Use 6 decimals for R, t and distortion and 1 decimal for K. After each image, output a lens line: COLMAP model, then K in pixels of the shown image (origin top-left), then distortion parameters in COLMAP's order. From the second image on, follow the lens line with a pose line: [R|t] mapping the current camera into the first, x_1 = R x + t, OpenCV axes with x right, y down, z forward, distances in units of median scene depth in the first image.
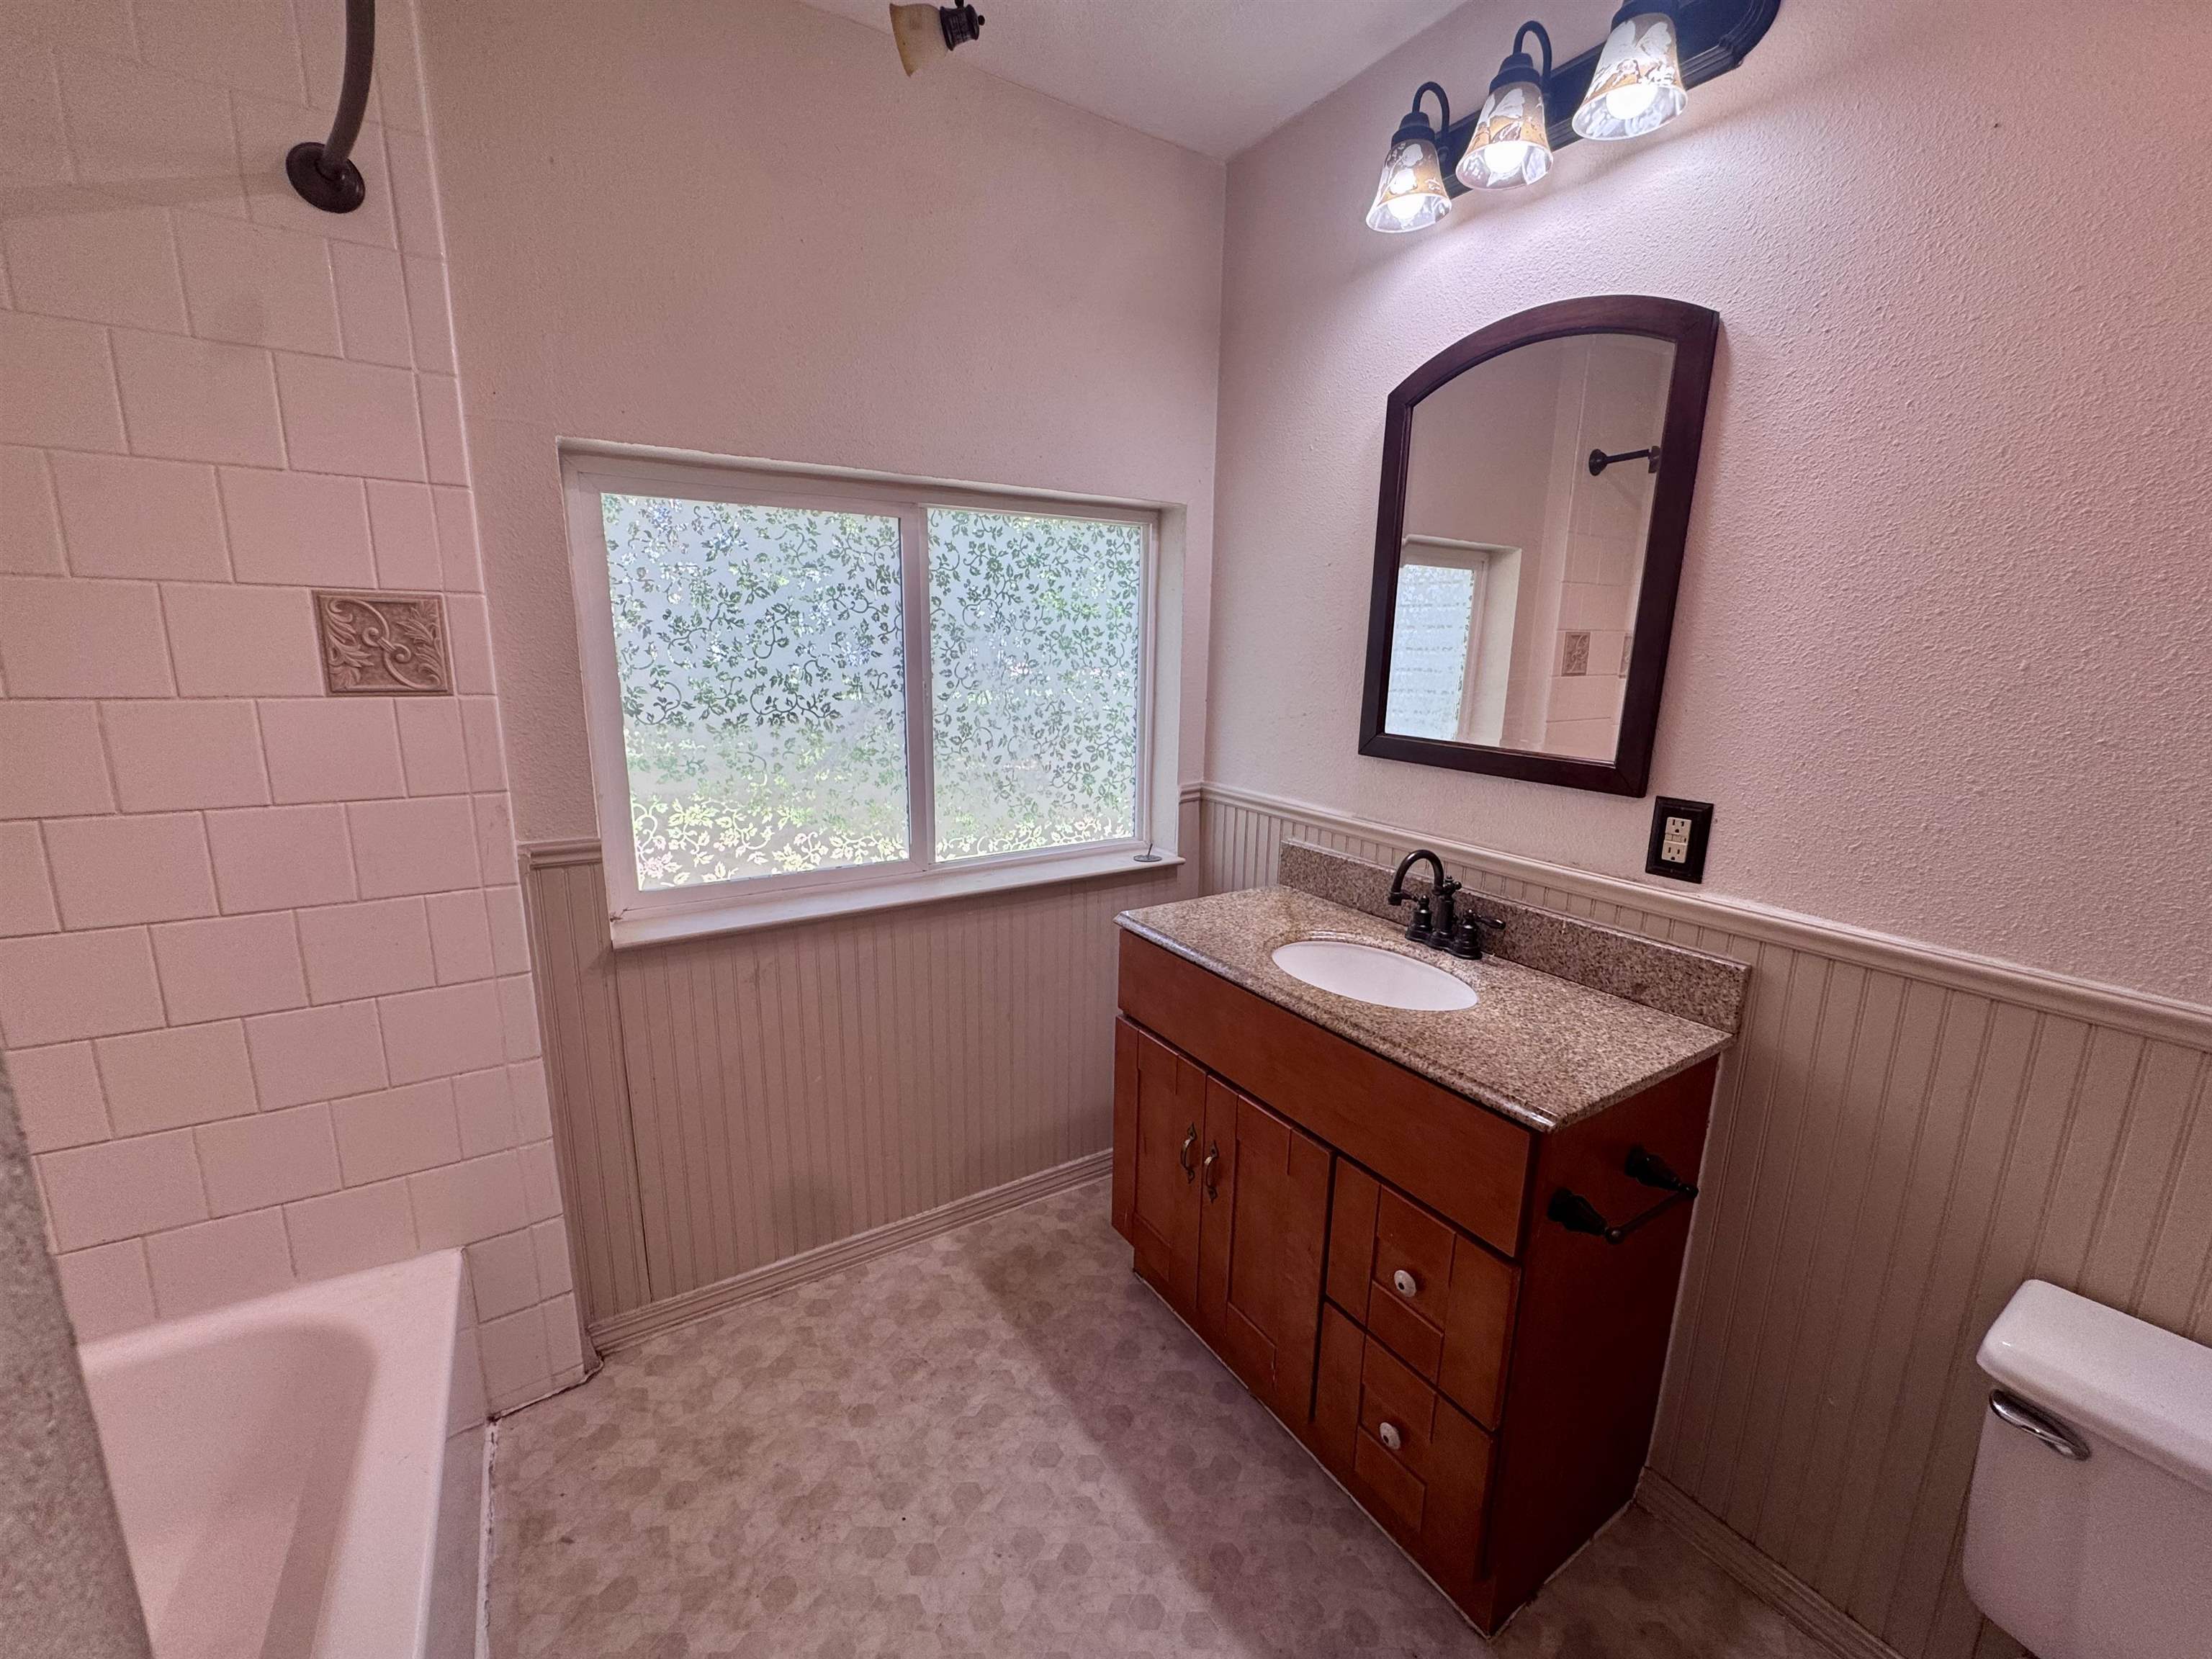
lens RADIAL K [[888.9, 0, 1103.8], [0, 888.9, 826.0], [0, 0, 1]] dist [-0.004206, -0.000007]
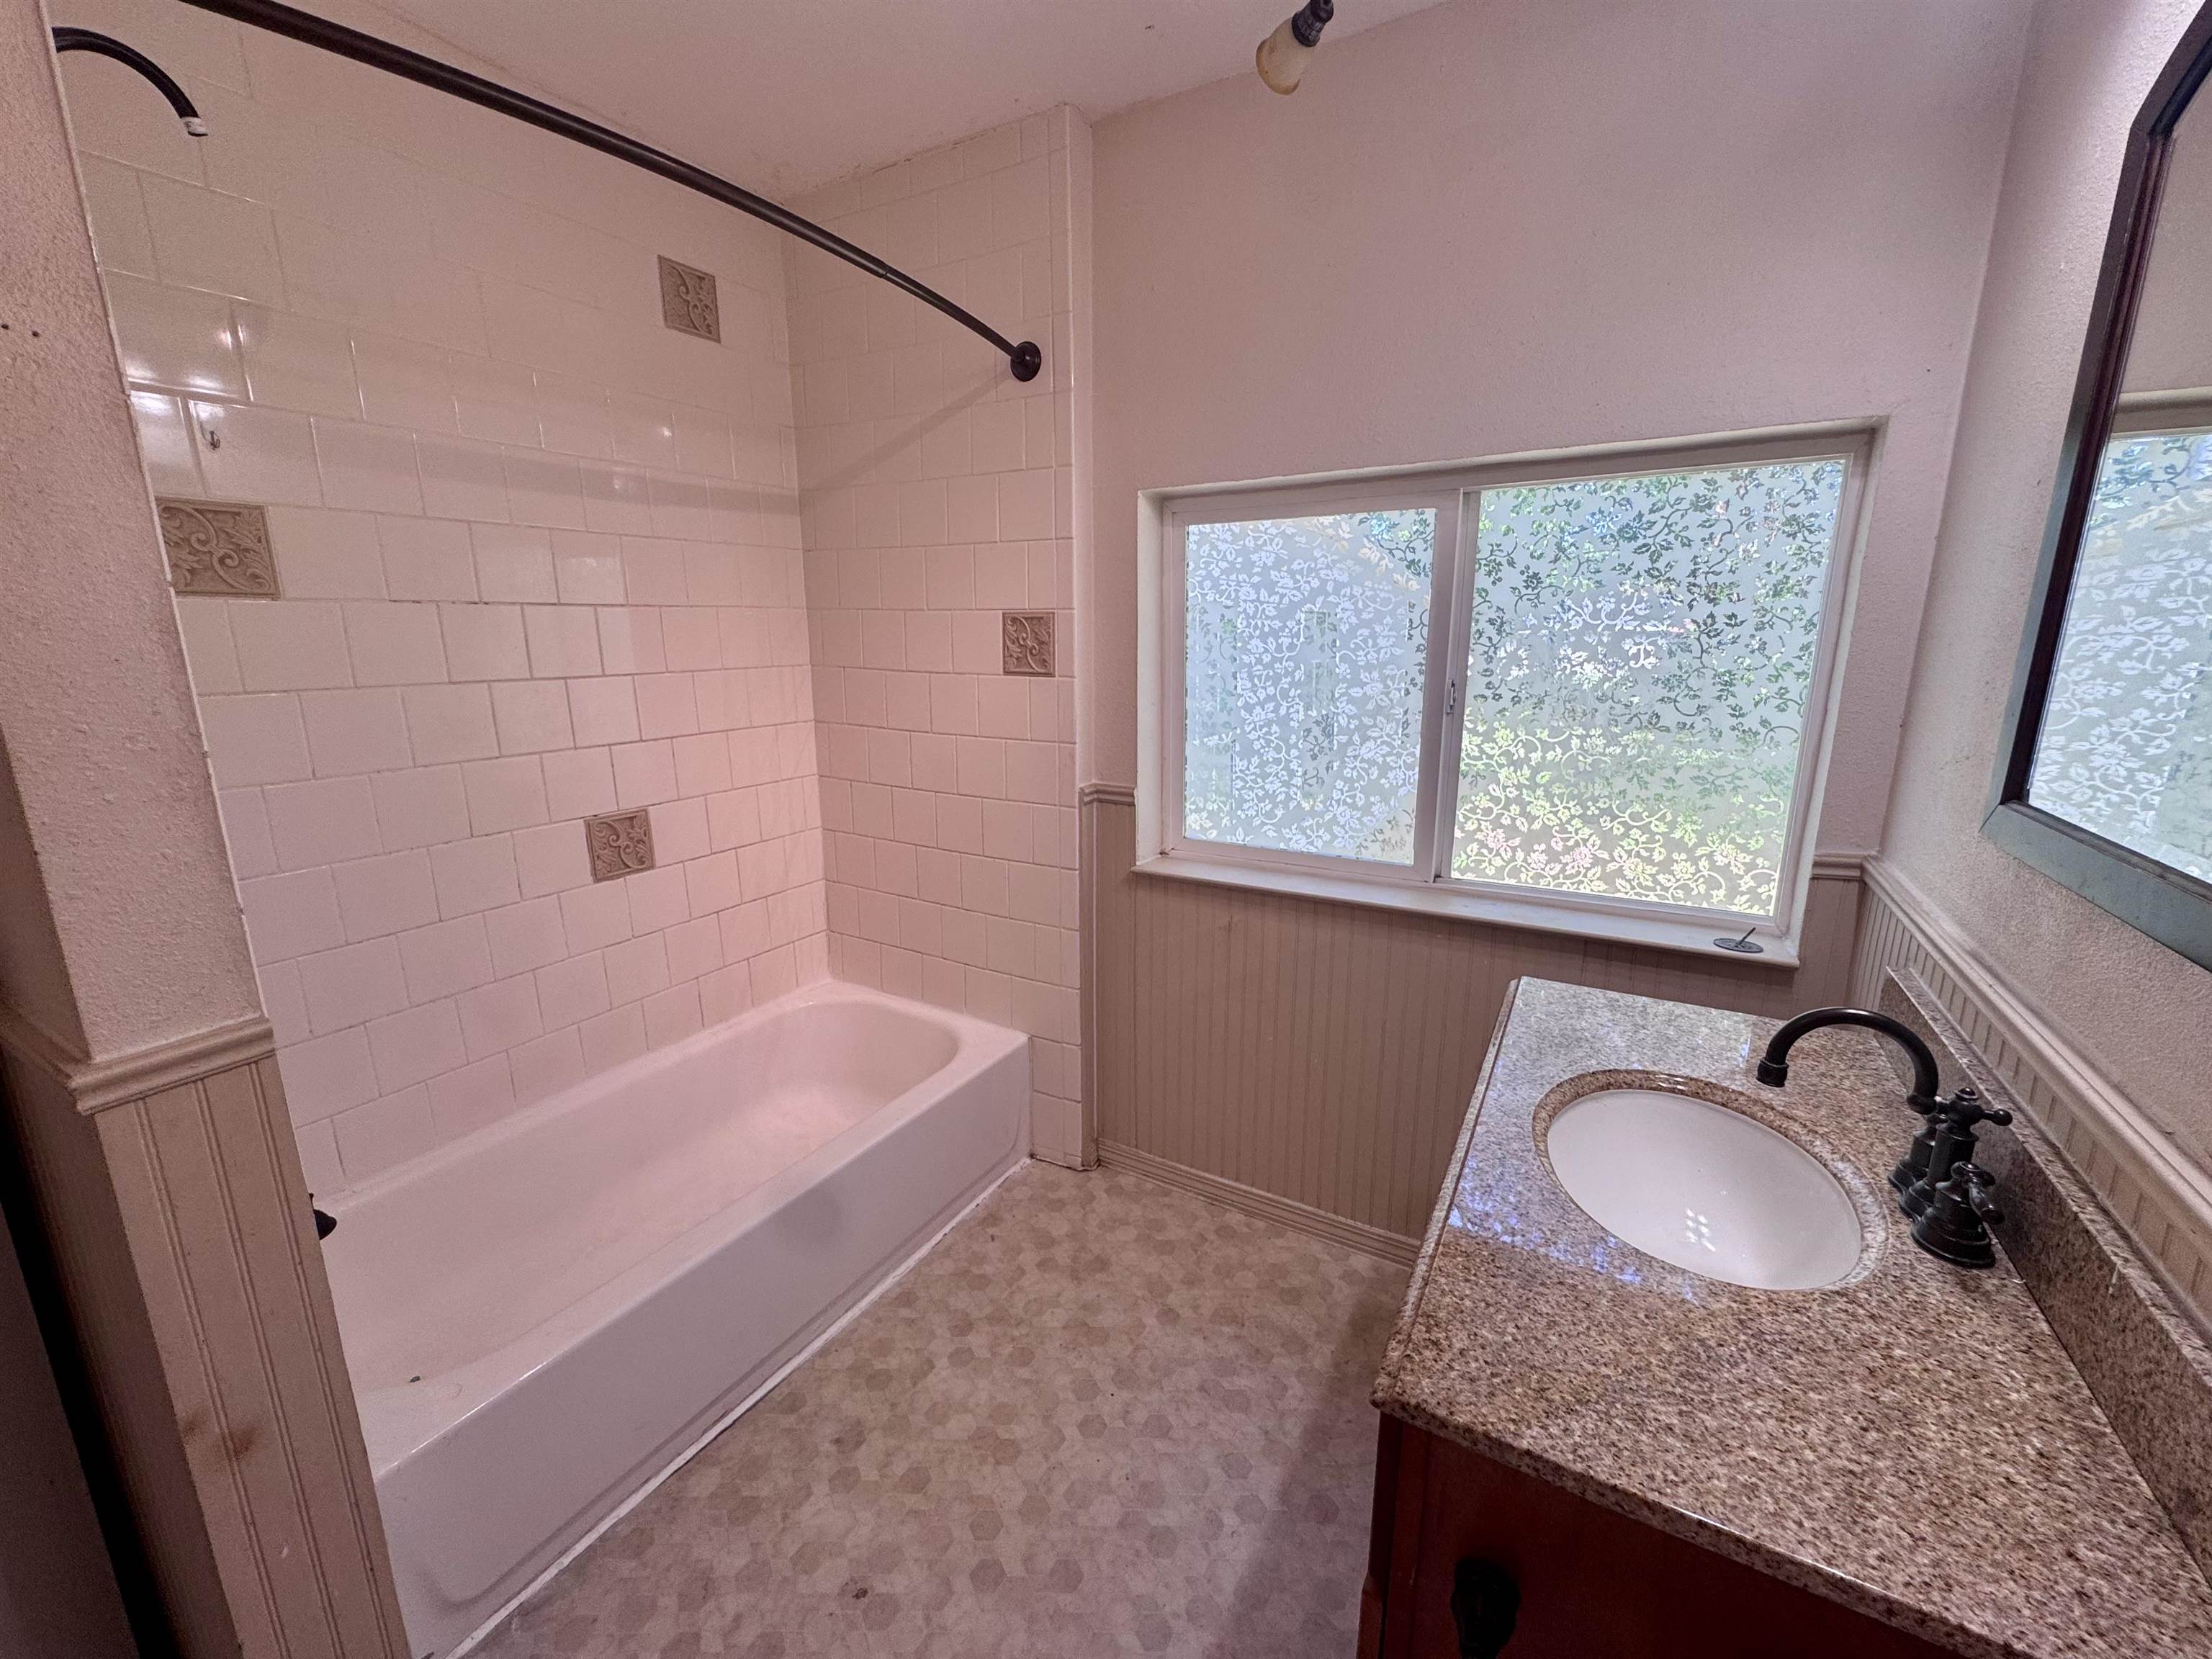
lens RADIAL K [[888.9, 0, 1102.8], [0, 888.9, 825.5], [0, 0, 1]] dist [-0.004206, -0.000007]
pose [[0.454141, 0.169999, -0.874561, 0.518733], [-0.172433, 0.979838, 0.100922, -0.049743], [0.874084, 0.104970, 0.474297, 0.283974]]
